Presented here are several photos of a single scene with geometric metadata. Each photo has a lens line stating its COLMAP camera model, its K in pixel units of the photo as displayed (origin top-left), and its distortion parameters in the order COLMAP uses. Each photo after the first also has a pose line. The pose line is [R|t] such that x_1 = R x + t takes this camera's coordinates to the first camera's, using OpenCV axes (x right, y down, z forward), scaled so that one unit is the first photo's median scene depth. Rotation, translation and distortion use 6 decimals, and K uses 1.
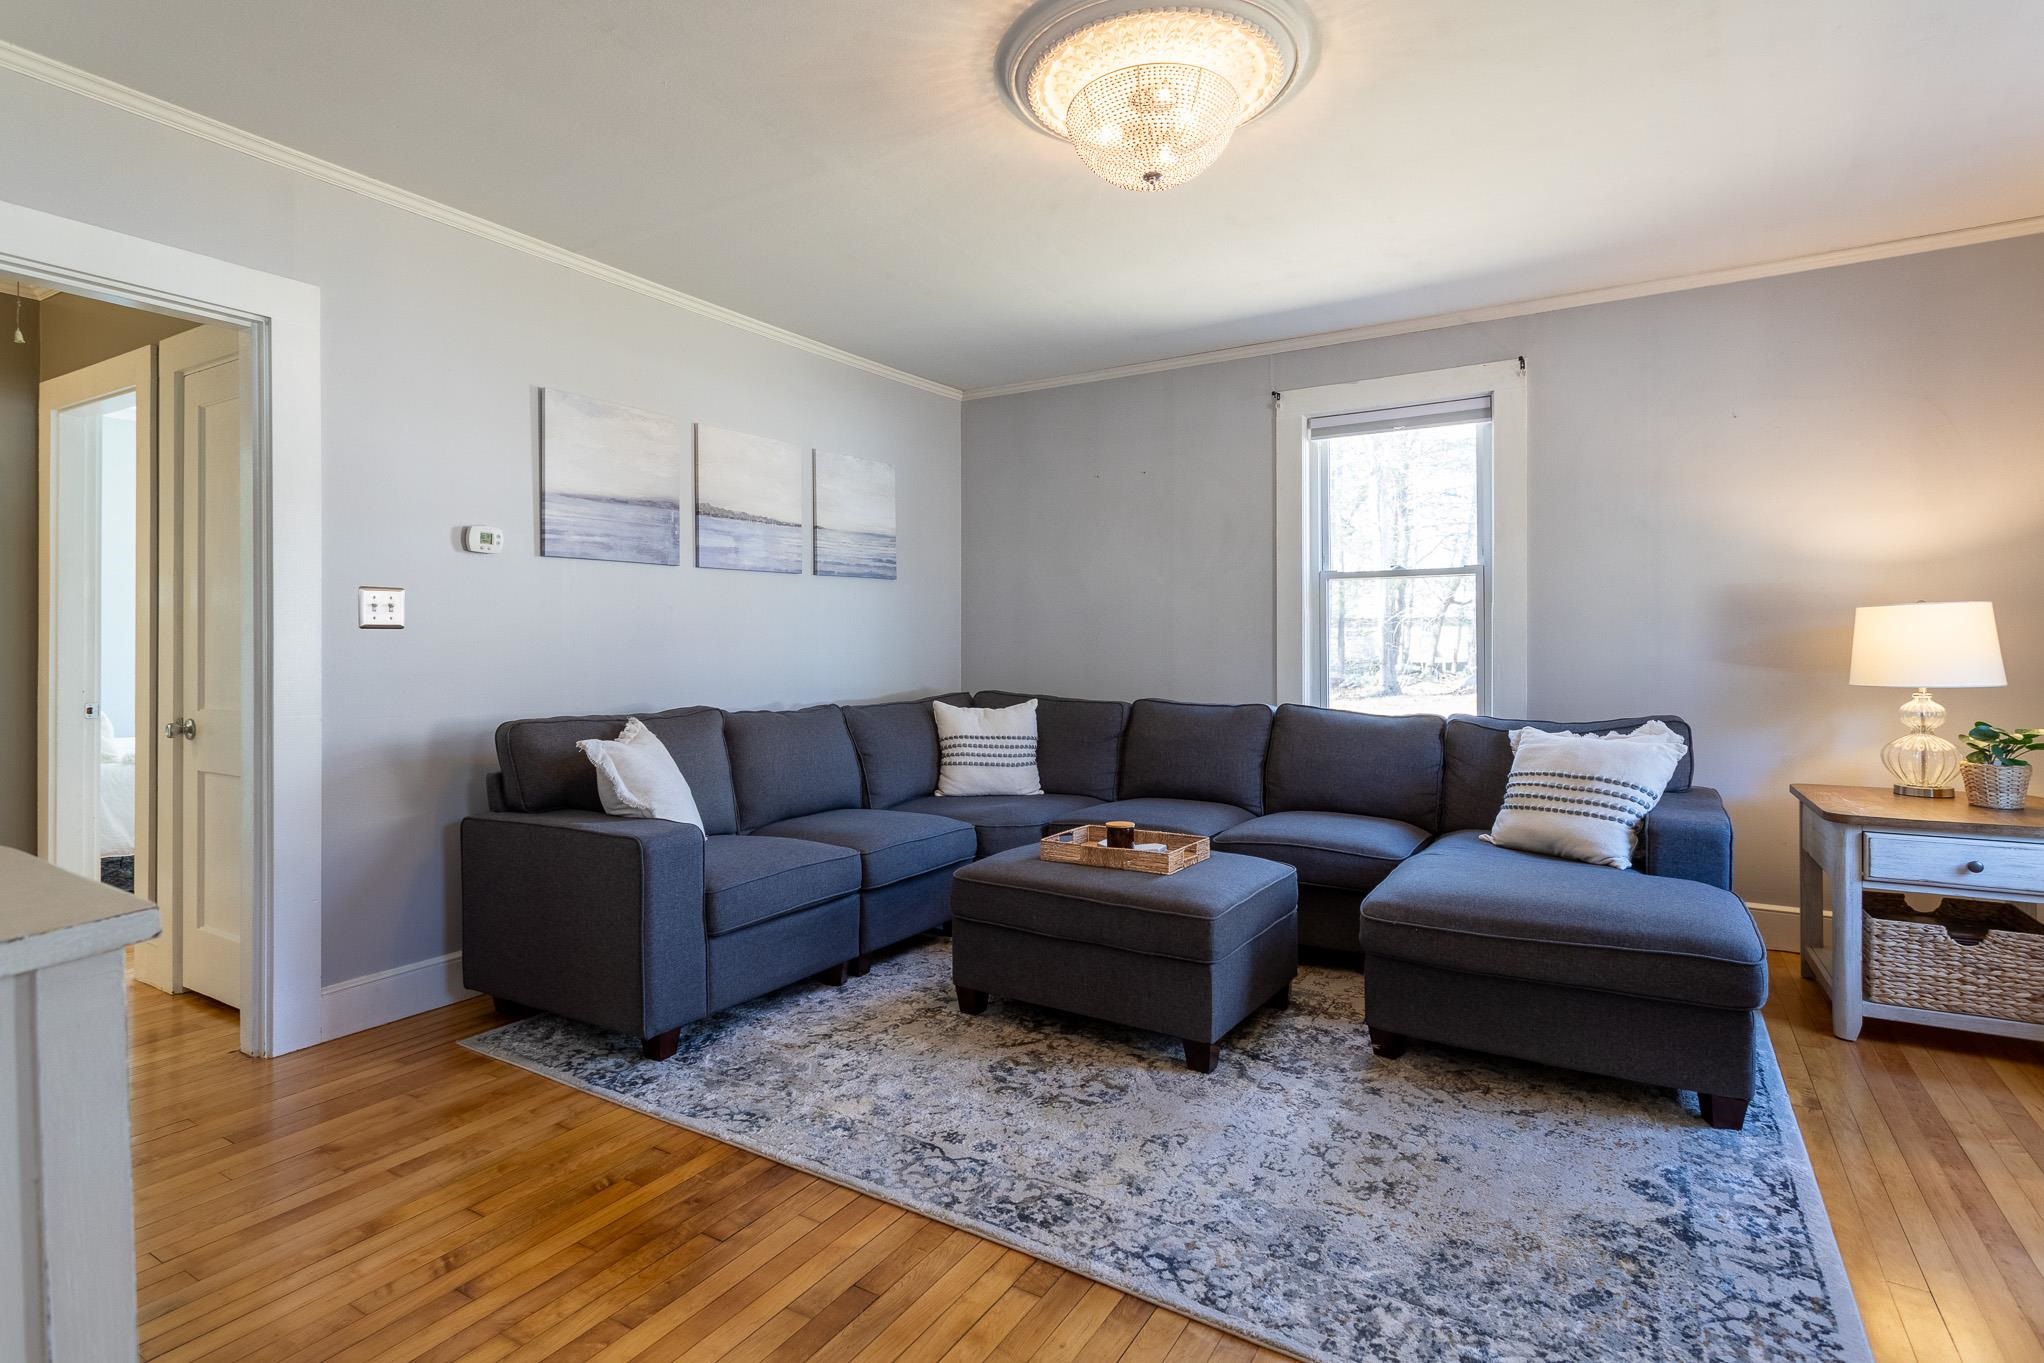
lens RADIAL K [[997.0, 0, 1050.2], [0, 997.0, 647.4], [0, 0, 1]] dist [0.001900, 0.001348]
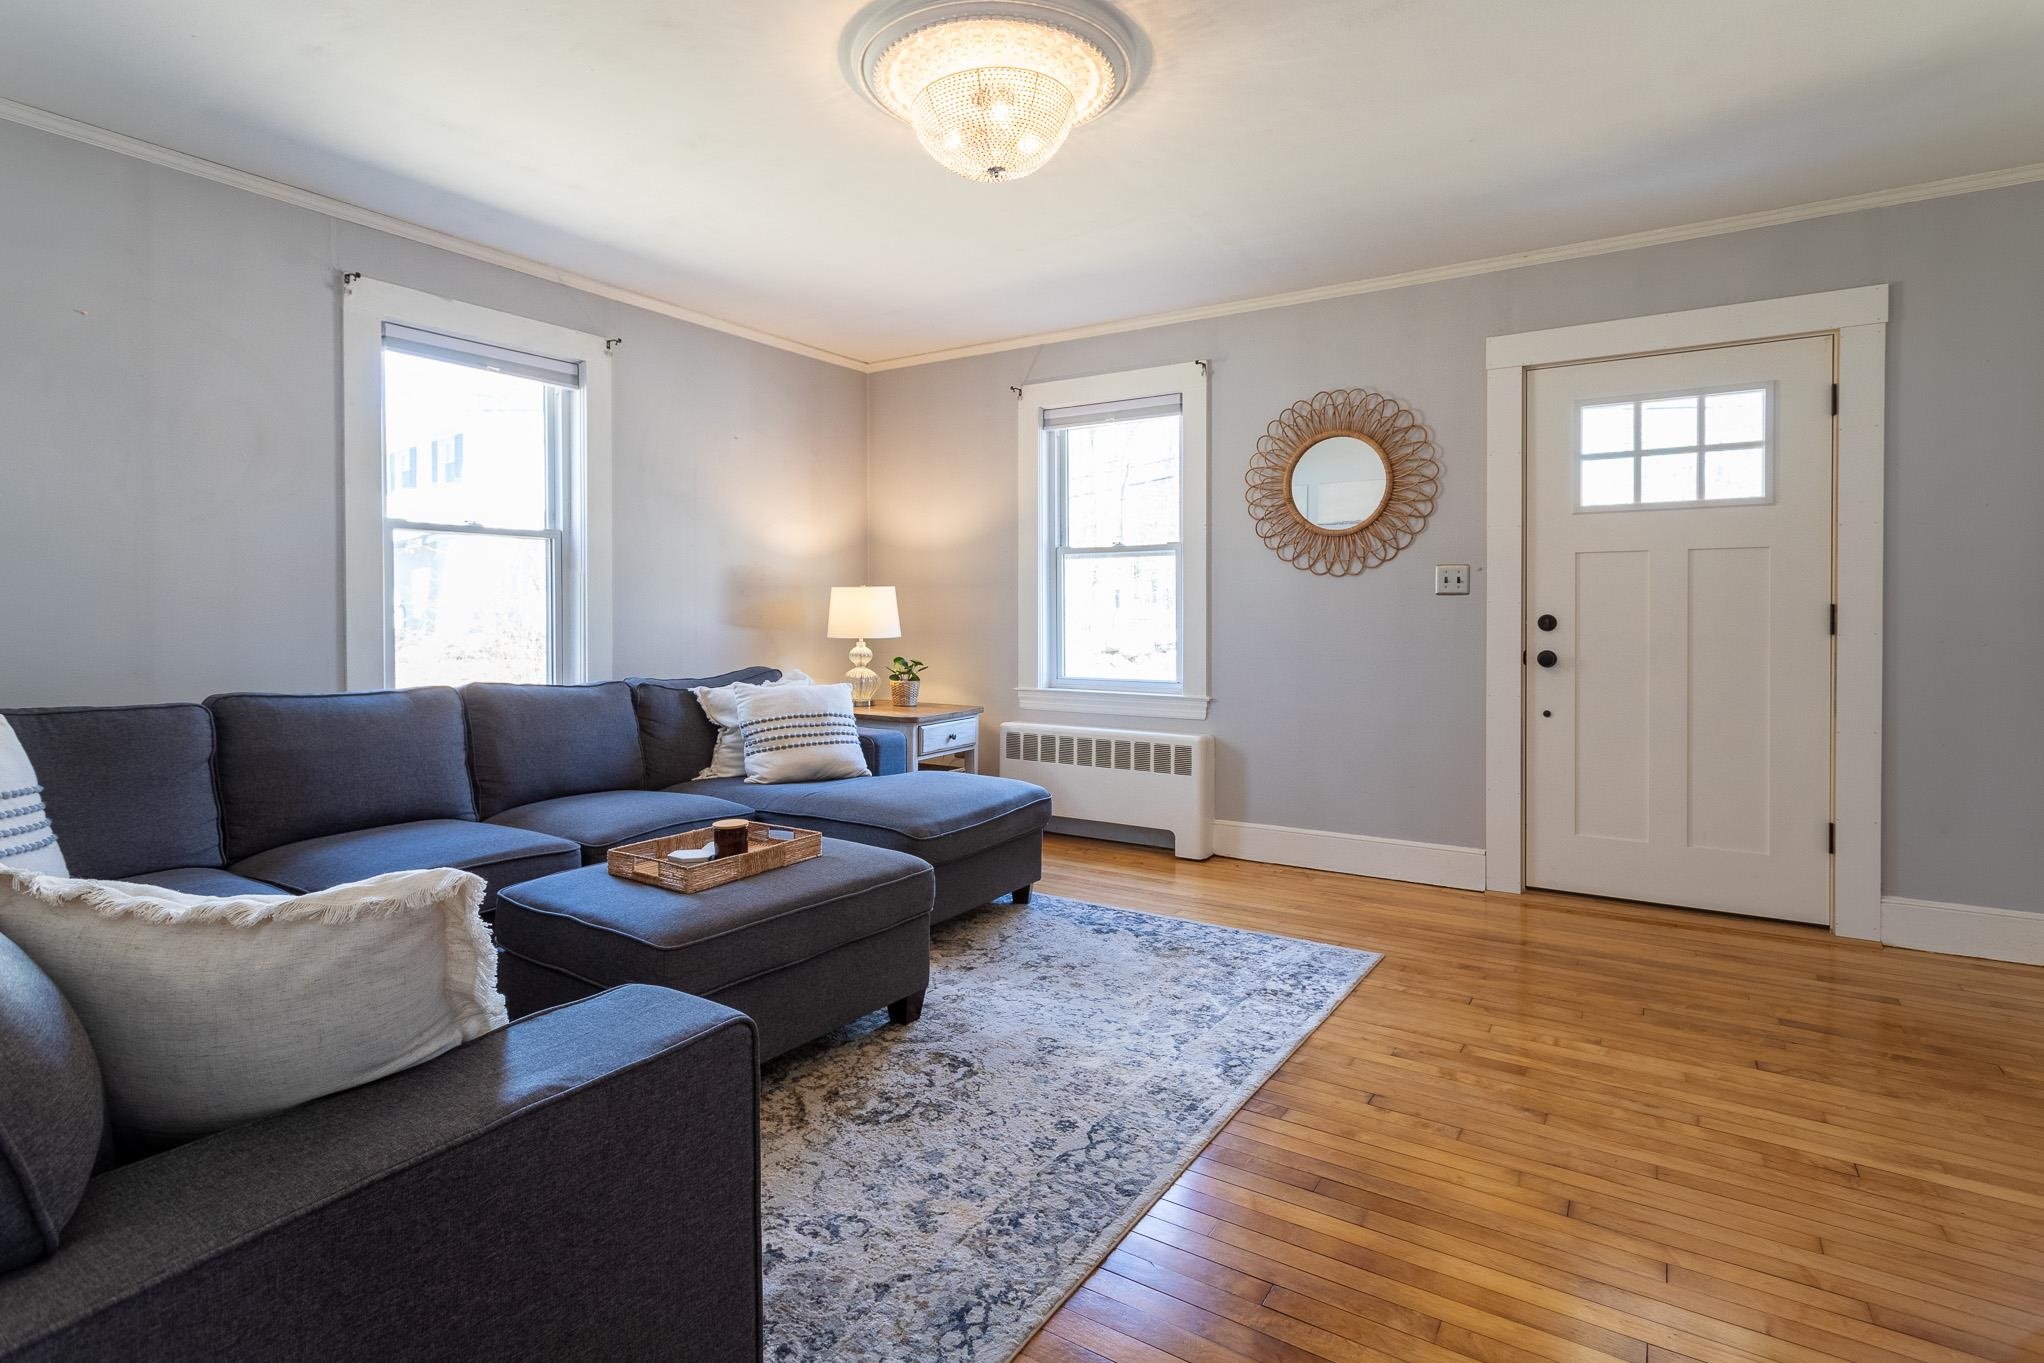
lens RADIAL K [[981.4, 0, 991.5], [0, 981.4, 616.7], [0, 0, 1]] dist [0.000622, 0.000296]
pose [[0.081003, 0.000443, 0.996714, -0.873172], [0.003774, 0.999993, -0.000751, 0.009118], [-0.996707, 0.003823, 0.081001, 0.854879]]
